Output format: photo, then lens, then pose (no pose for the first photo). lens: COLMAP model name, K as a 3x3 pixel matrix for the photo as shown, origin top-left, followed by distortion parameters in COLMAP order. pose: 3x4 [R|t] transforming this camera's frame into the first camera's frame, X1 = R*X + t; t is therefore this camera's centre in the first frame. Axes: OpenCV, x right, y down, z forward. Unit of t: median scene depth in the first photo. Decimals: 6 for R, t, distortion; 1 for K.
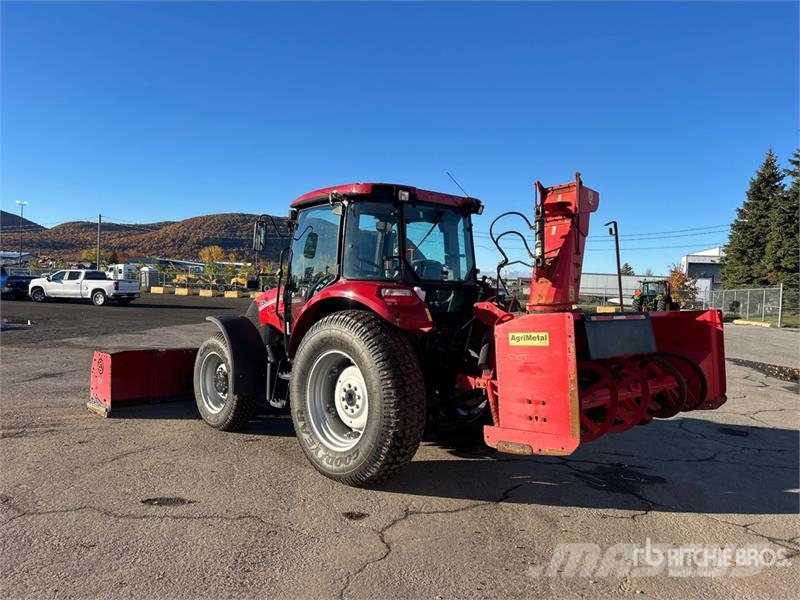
lens RADIAL K [[595.8, 0, 396.1], [0, 595.8, 304.3], [0, 0, 1]] dist [0.039007, -0.037043]
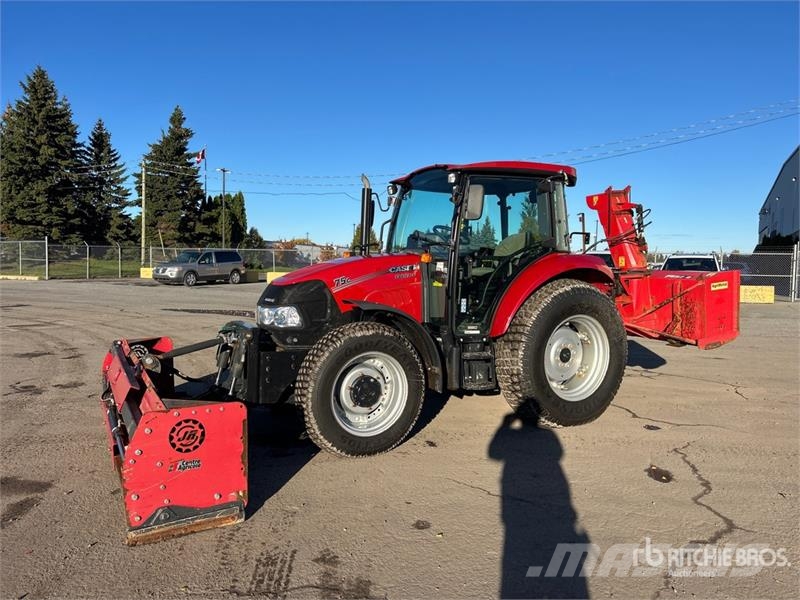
lens RADIAL K [[599.6, 0, 398.1], [0, 599.6, 296.7], [0, 0, 1]] dist [0.043514, -0.039319]
pose [[0.267900, -0.086382, 0.959566, -1.083461], [0.018475, 0.996250, 0.084526, -0.049796], [-0.963270, -0.004916, 0.268491, 0.851616]]
